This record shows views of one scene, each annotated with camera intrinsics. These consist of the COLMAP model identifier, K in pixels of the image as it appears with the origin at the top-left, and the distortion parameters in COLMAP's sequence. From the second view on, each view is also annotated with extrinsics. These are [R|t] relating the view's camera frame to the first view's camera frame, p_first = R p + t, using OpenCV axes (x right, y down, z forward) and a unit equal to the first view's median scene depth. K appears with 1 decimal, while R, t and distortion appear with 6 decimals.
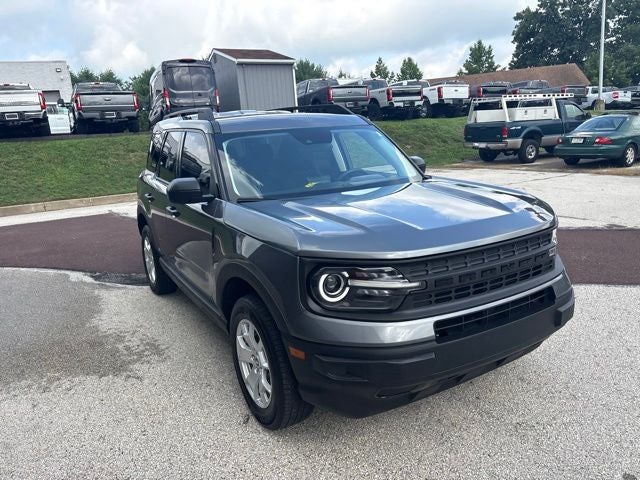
lens RADIAL K [[484.7, 0, 306.2], [0, 484.7, 241.1], [0, 0, 1]] dist [0.045138, -0.045697]
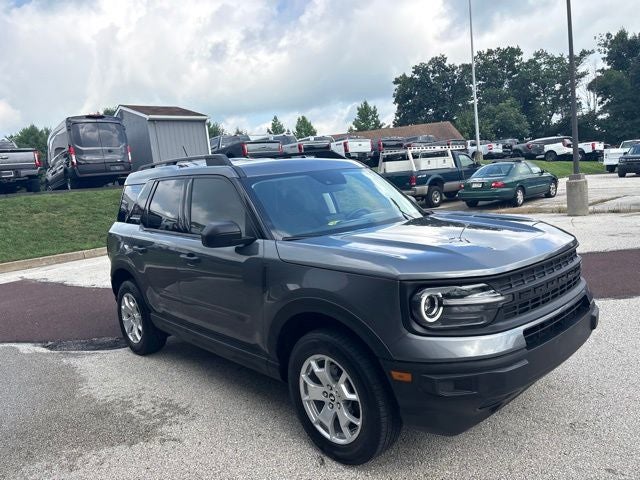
lens RADIAL K [[486.4, 0, 320.0], [0, 486.4, 240.0], [0, 0, 1]] dist [0.045140, -0.045217]
pose [[0.971928, -0.056903, 0.228296, -0.048094], [0.082065, 0.991365, -0.102280, 0.004327], [-0.220504, 0.118144, 0.968204, 0.000445]]
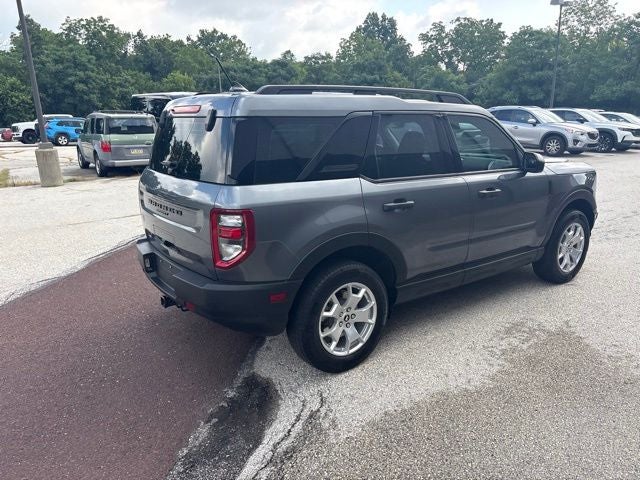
lens RADIAL K [[486.4, 0, 320.0], [0, 486.4, 240.0], [0, 0, 1]] dist [0.045140, -0.045217]
pose [[-0.132260, -0.188451, 0.973136, -0.246419], [0.240771, 0.946249, 0.215968, -0.054711], [-0.961528, 0.262867, -0.079777, 0.288385]]
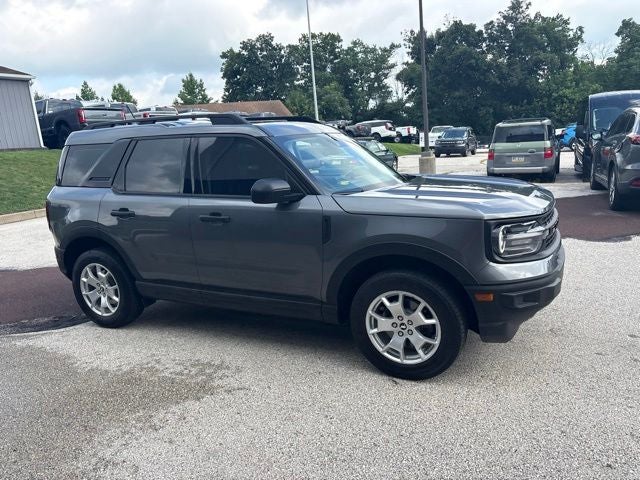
lens RADIAL K [[486.4, 0, 320.0], [0, 486.4, 240.0], [0, 0, 1]] dist [0.045140, -0.045217]
pose [[0.829055, -0.102659, 0.549663, -0.126978], [0.135250, 0.990630, -0.018979, 0.005720], [-0.542564, 0.090077, 0.835171, 0.017038]]
